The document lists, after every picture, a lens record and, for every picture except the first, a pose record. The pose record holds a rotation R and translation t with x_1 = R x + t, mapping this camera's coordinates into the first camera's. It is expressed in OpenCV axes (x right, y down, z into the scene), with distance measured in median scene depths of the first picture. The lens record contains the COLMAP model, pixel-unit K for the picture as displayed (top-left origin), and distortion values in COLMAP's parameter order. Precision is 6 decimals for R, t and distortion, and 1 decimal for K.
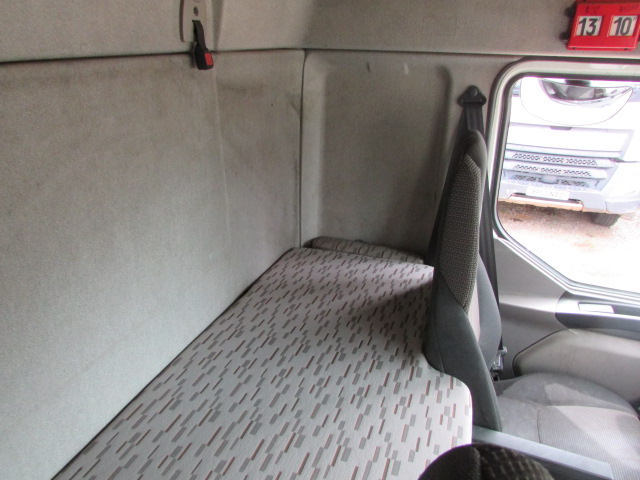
lens RADIAL K [[452.3, 0, 316.3], [0, 452.3, 237.2], [0, 0, 1]] dist [-0.056222, -0.008279]
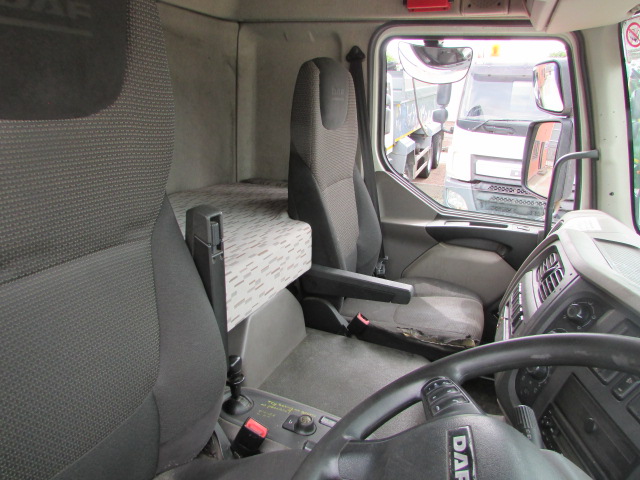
lens RADIAL K [[452.3, 0, 321.8], [0, 452.3, 244.5], [0, 0, 1]] dist [-0.056222, -0.008279]
pose [[0.998440, 0.048629, -0.027430, 0.287223], [-0.051485, 0.991984, -0.115402, 0.378861], [0.021598, 0.116634, 0.992940, -0.245918]]
